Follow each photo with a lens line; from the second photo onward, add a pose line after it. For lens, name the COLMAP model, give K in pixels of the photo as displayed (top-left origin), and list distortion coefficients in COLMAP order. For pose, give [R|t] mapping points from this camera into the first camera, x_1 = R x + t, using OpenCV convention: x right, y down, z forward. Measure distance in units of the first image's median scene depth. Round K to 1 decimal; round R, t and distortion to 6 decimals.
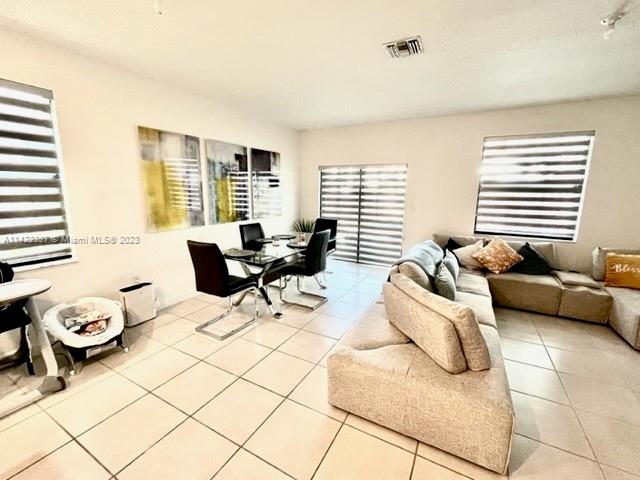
lens RADIAL K [[278.8, 0, 319.7], [0, 278.8, 238.6], [0, 0, 1]] dist [0.000488, 0.000005]
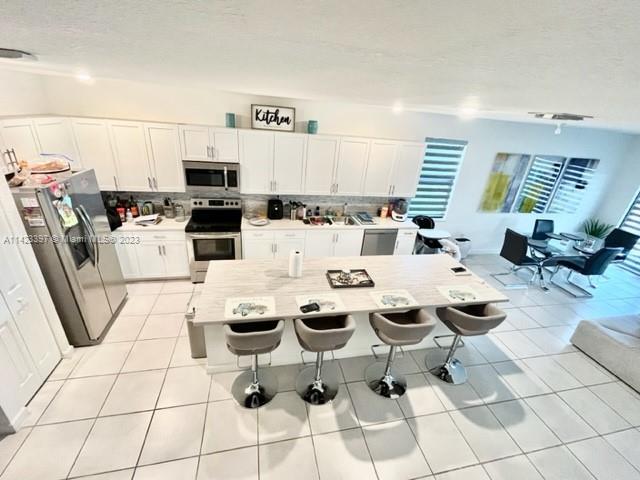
lens RADIAL K [[278.8, 0, 319.7], [0, 278.8, 238.6], [0, 0, 1]] dist [0.000488, 0.000005]
pose [[0.654647, 0.351296, -0.669349, -0.033543], [-0.208359, 0.935013, 0.286943, -0.158541], [0.726653, -0.048382, 0.685299, -0.902720]]
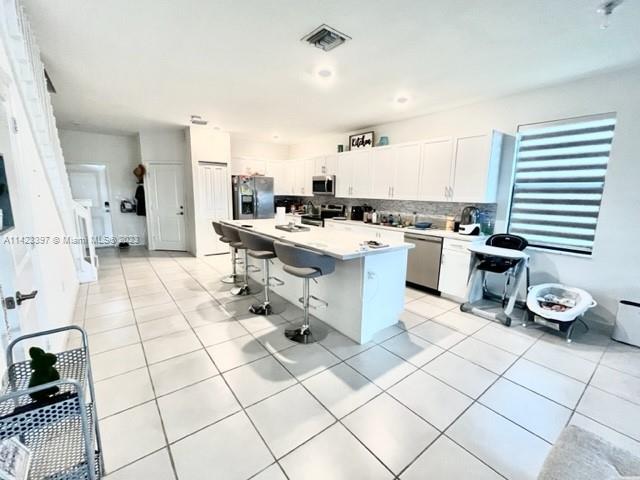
lens RADIAL K [[278.8, 0, 319.7], [0, 278.8, 238.6], [0, 0, 1]] dist [0.000488, 0.000005]
pose [[-0.402166, 0.133608, -0.905766, 0.484972], [-0.182333, 0.957791, 0.222239, -0.037999], [0.897228, 0.254528, -0.360830, 0.314947]]
